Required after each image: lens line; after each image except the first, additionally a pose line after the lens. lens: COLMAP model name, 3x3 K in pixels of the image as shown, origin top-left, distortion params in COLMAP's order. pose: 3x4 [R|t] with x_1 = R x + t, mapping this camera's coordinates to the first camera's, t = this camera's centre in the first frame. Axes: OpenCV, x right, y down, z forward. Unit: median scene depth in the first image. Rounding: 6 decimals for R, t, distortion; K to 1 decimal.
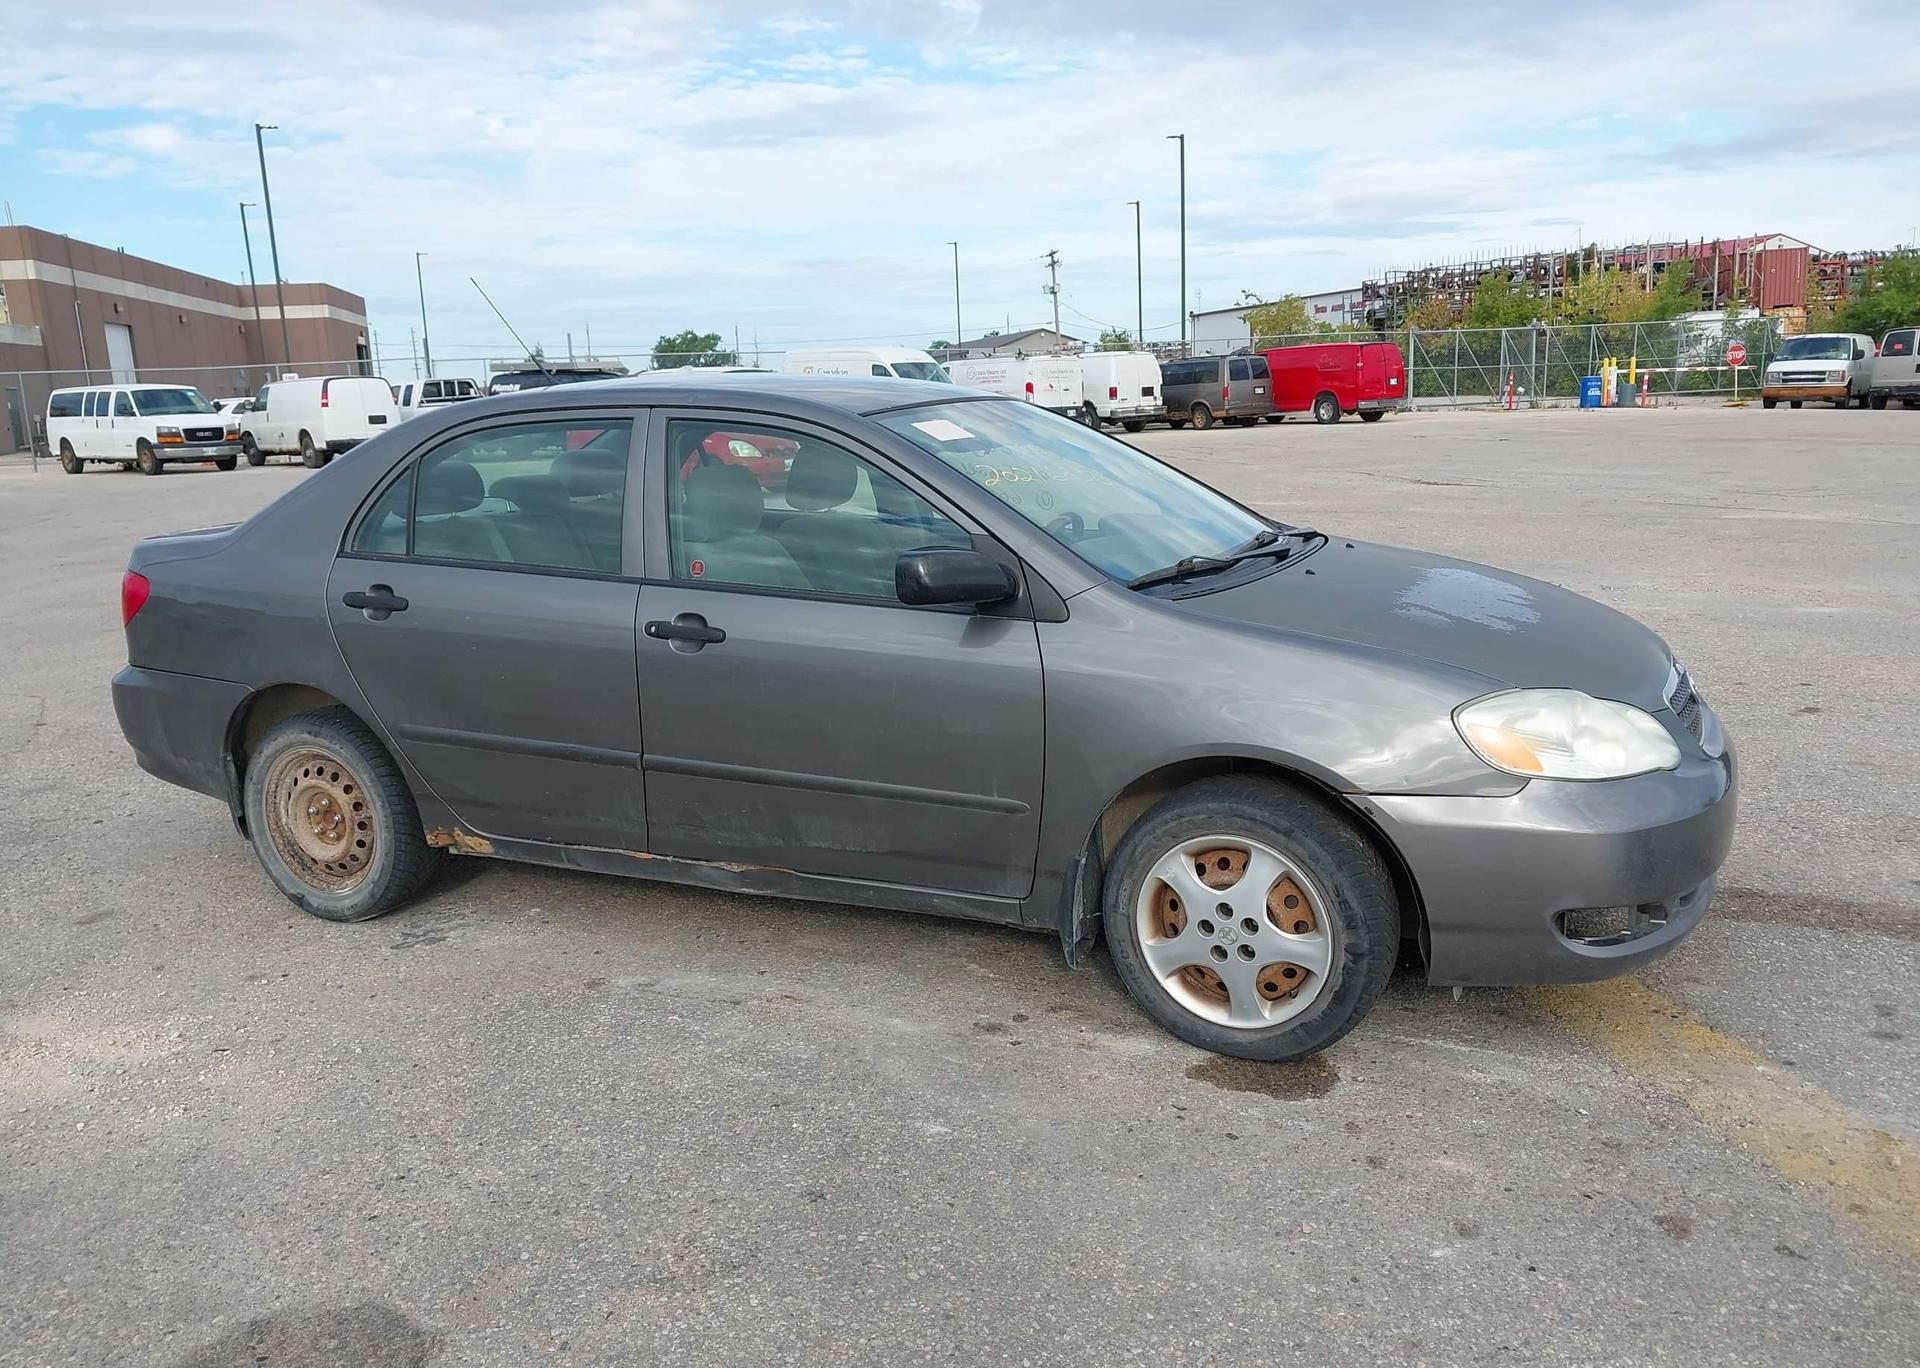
lens RADIAL K [[1512.8, 0, 957.7], [0, 1512.8, 717.2], [0, 0, 1]] dist [0.010612, -0.010451]
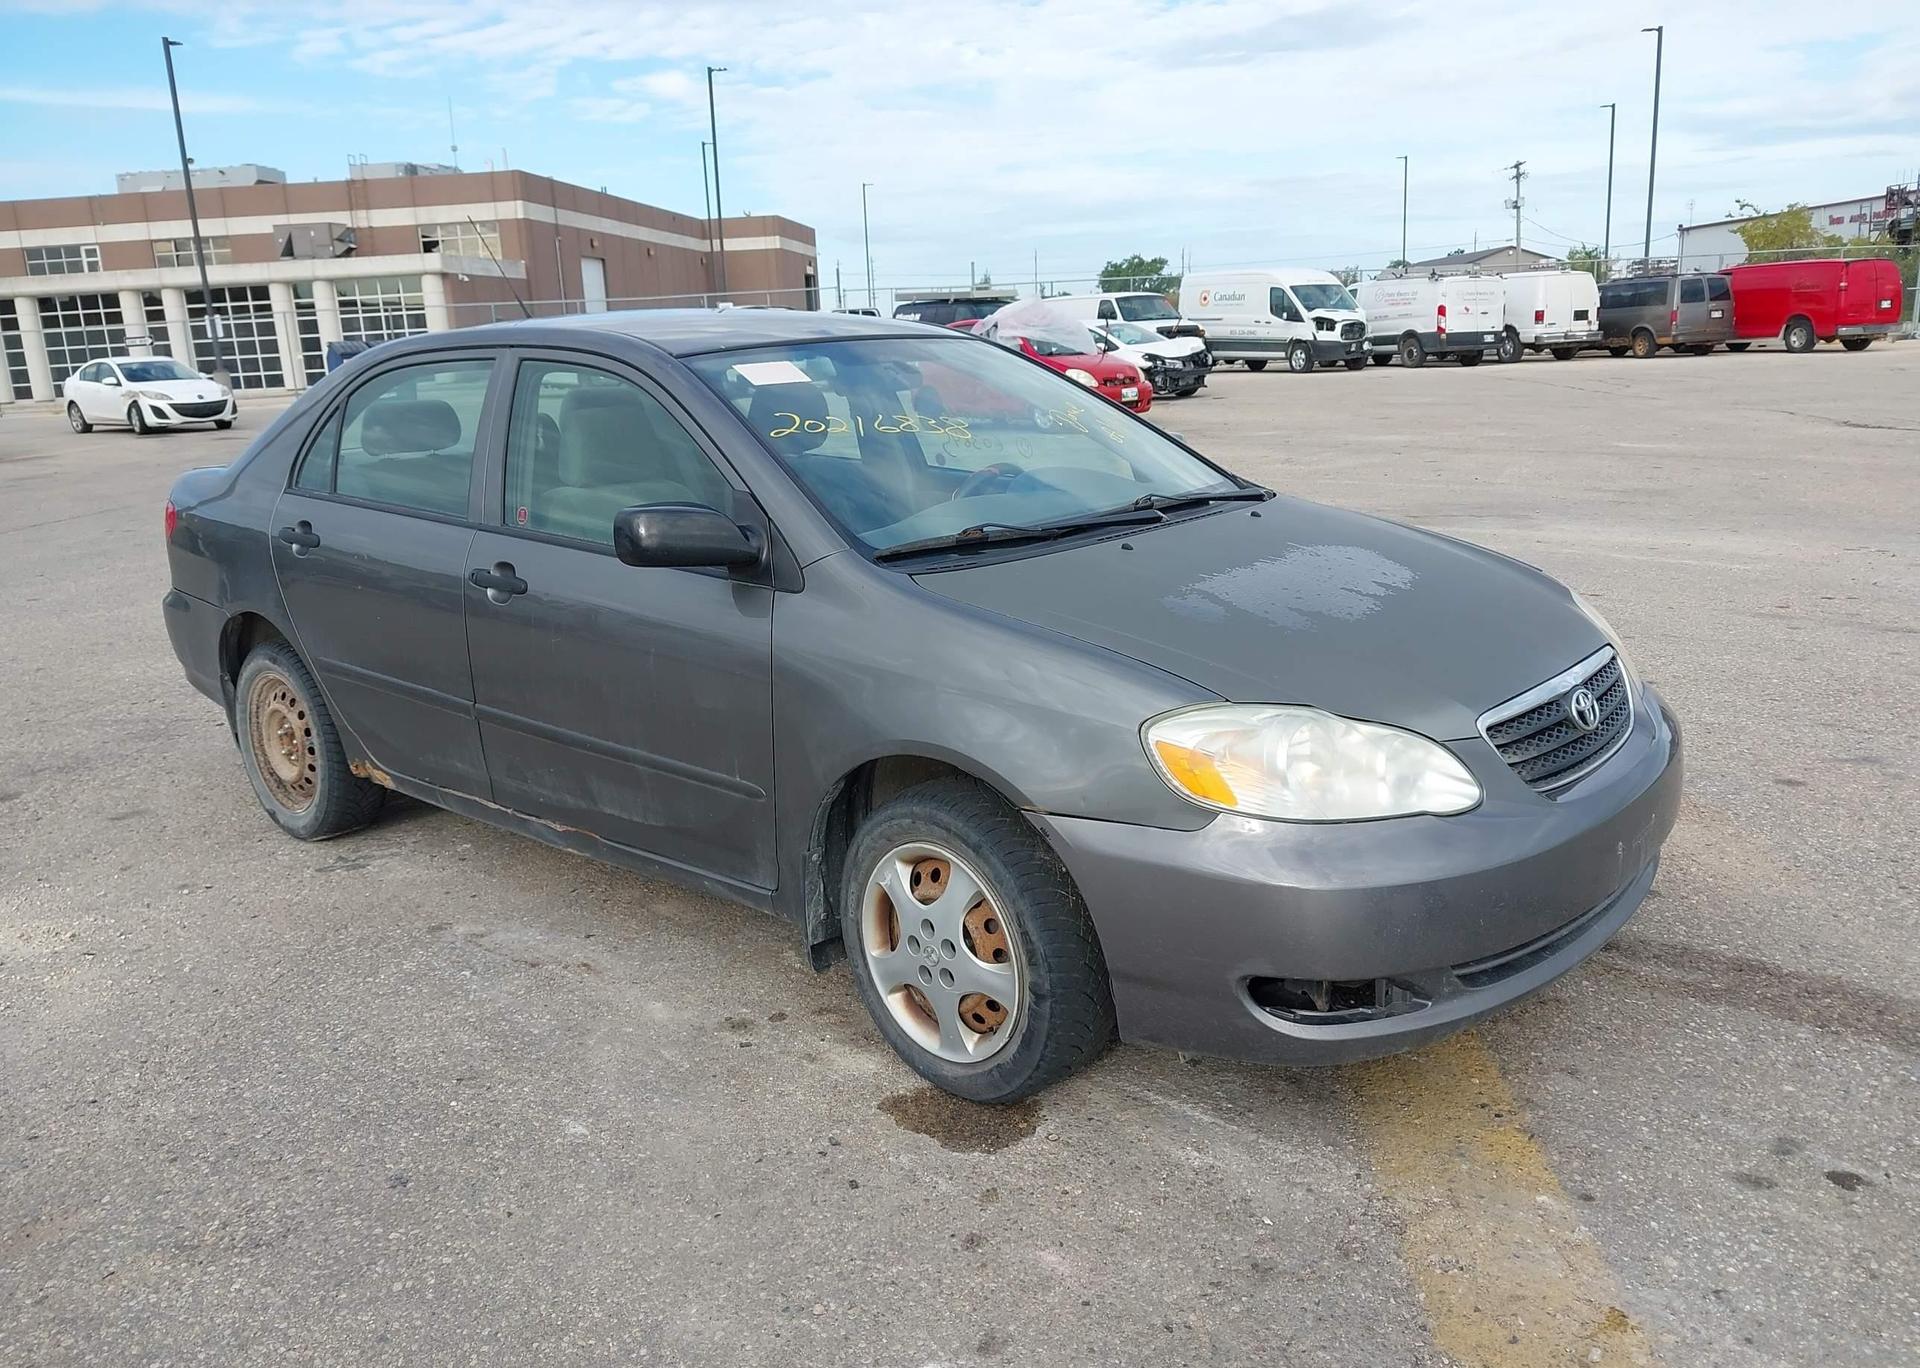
lens RADIAL K [[1528.4, 0, 960.0], [0, 1528.4, 684.0], [0, 0, 1]] dist [0.010919, -0.009711]
pose [[0.959073, 0.062957, -0.276072, 0.323626], [-0.056324, 0.997903, 0.031900, -0.033281], [0.277501, -0.015045, 0.960607, 0.110031]]
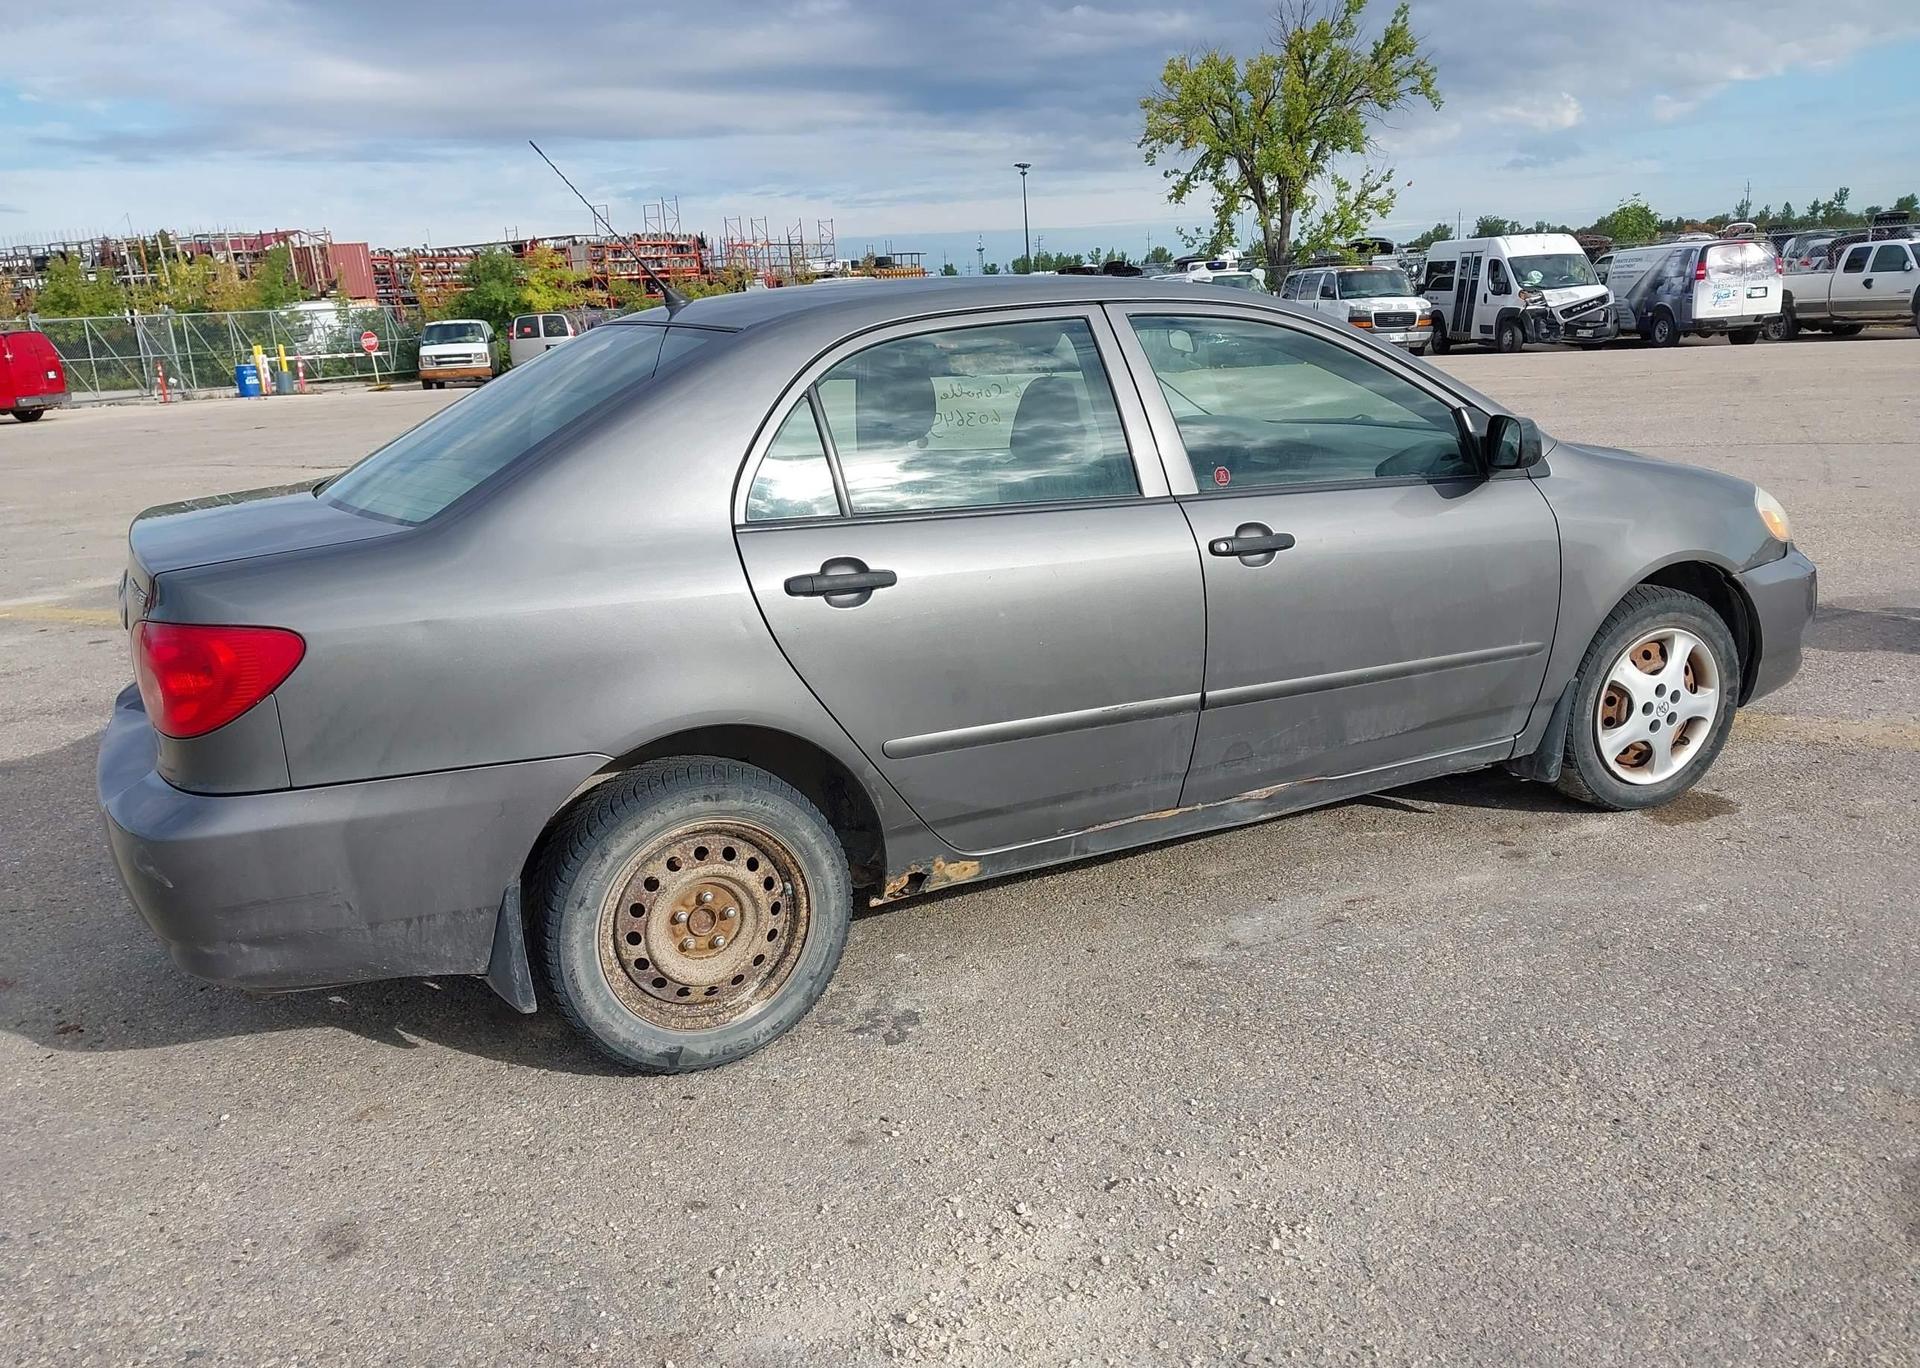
lens RADIAL K [[1512.8, 0, 957.7], [0, 1512.8, 717.2], [0, 0, 1]] dist [0.010612, -0.010451]
pose [[0.616925, -0.201413, 0.760813, -0.856107], [0.199582, 0.975136, 0.096315, -0.066293], [-0.761295, 0.092425, 0.641784, 0.474412]]
